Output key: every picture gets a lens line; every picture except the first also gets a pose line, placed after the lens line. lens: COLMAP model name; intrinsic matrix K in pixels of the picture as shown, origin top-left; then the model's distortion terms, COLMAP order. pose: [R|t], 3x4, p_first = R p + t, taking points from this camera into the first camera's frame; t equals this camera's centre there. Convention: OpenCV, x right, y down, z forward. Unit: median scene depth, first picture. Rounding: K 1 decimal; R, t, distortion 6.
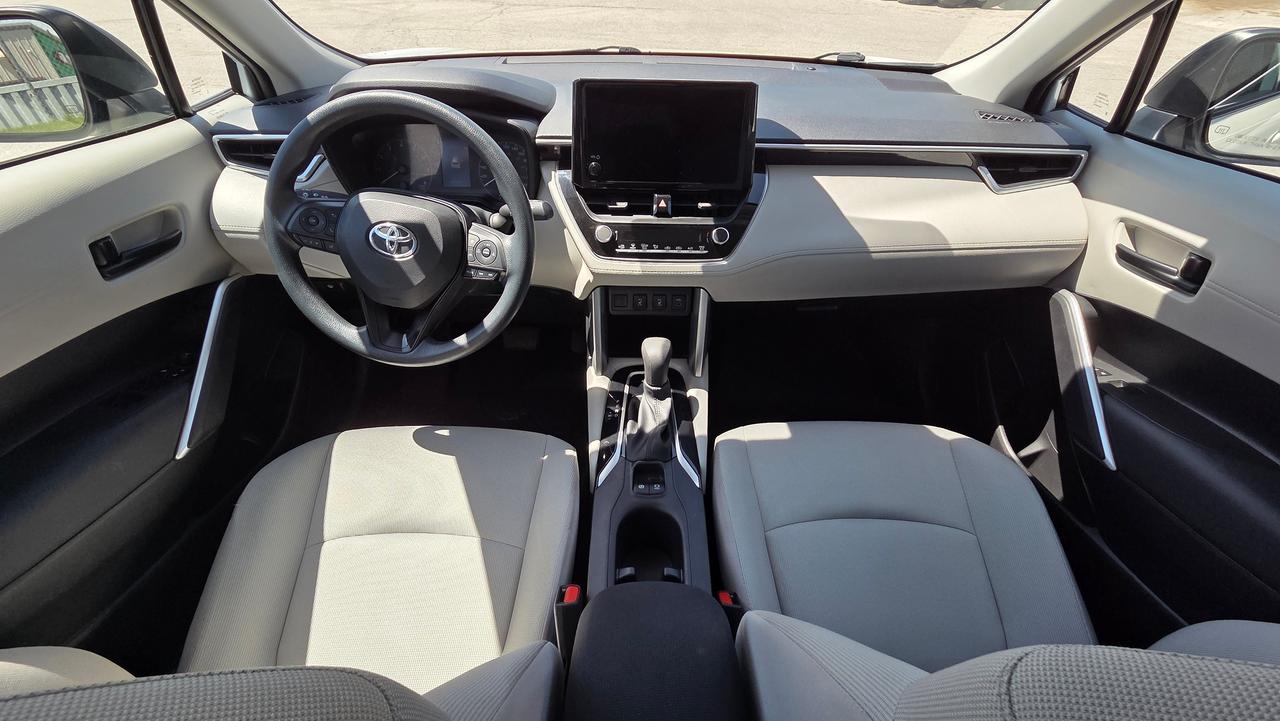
lens RADIAL K [[527.5, 0, 643.6], [0, 527.5, 350.8], [0, 0, 1]] dist [0.003105, -0.000620]
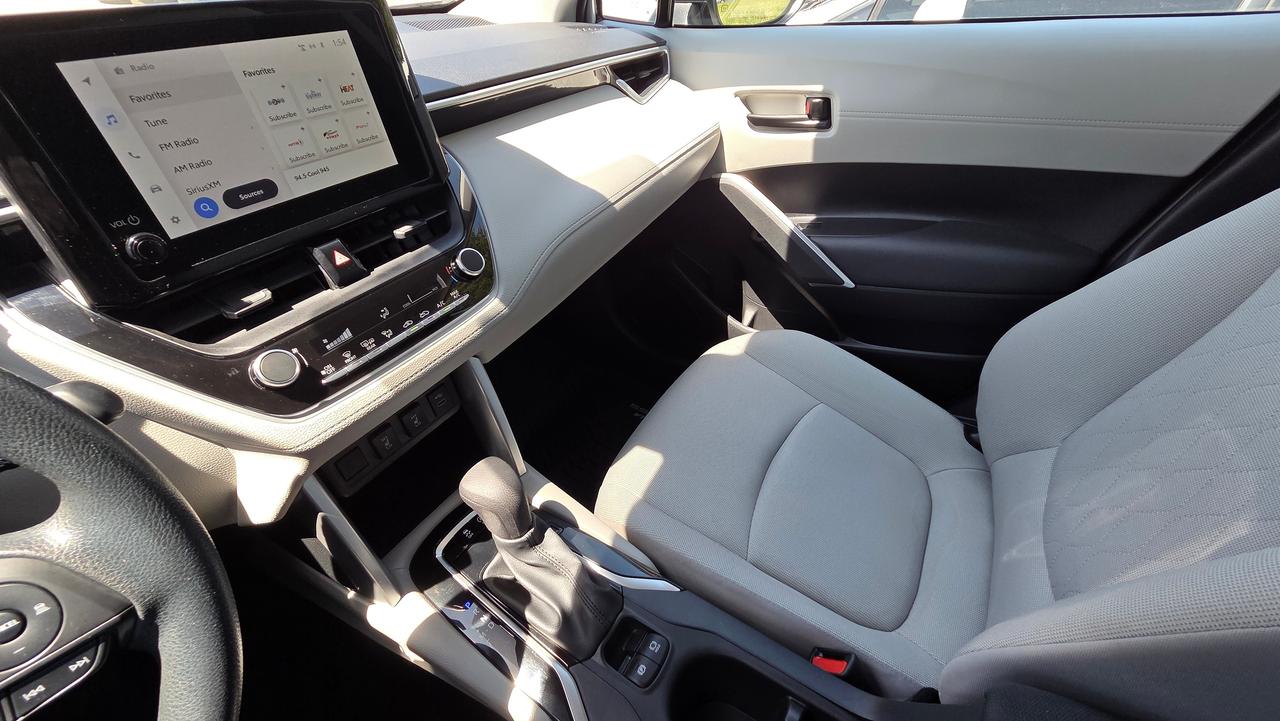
lens RADIAL K [[527.5, 0, 640.1], [0, 527.5, 358.9], [0, 0, 1]] dist [0.003105, -0.000620]
pose [[0.504363, -0.539543, 0.674175, -0.211561], [0.537793, 0.807116, 0.243603, -0.167849], [-0.675572, 0.239702, 0.697241, 0.470851]]
